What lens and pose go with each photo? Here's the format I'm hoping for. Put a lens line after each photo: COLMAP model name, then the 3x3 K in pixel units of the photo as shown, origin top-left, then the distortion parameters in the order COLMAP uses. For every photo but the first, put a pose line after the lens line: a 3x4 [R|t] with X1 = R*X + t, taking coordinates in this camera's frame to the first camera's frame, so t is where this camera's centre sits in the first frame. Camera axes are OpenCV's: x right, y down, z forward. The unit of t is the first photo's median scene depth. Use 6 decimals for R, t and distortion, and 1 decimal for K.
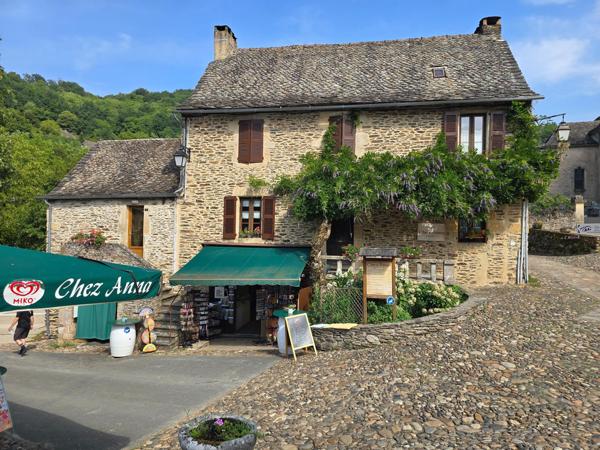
lens RADIAL K [[408.2, 0, 300.0], [0, 408.2, 225.0], [0, 0, 1]] dist [0.073354, -0.077028]
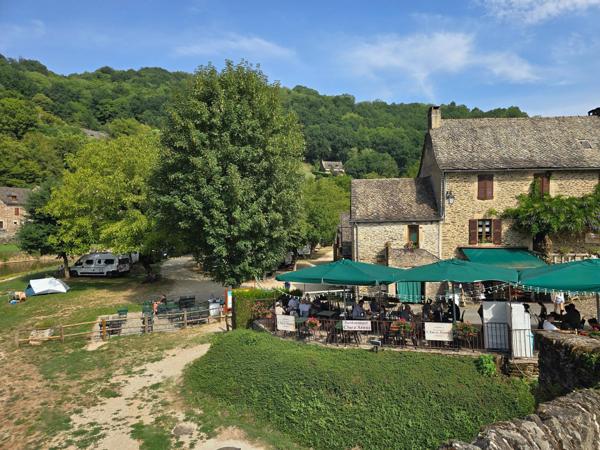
lens RADIAL K [[408.2, 0, 300.0], [0, 408.2, 225.0], [0, 0, 1]] dist [0.073354, -0.077028]
pose [[0.995411, -0.024947, 0.092383, -1.052414], [0.020054, 0.998366, 0.053515, -0.152913], [-0.093567, -0.051417, 0.994284, -0.654878]]
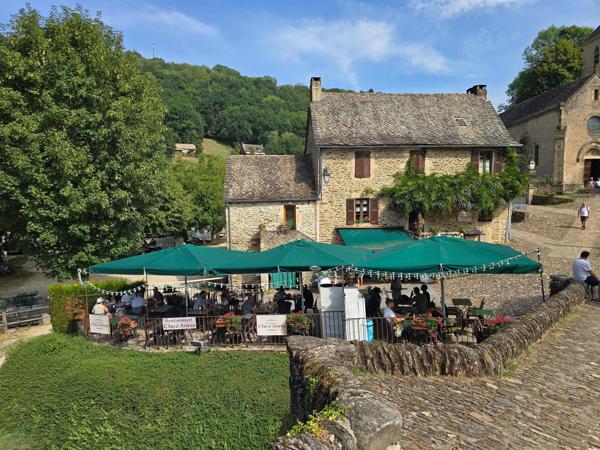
lens RADIAL K [[408.2, 0, 300.0], [0, 408.2, 225.0], [0, 0, 1]] dist [0.073354, -0.077028]
pose [[0.965476, -0.043441, 0.256843, -0.785796], [0.020232, 0.995523, 0.092326, -0.118988], [-0.259704, -0.083942, 0.962033, -0.522294]]
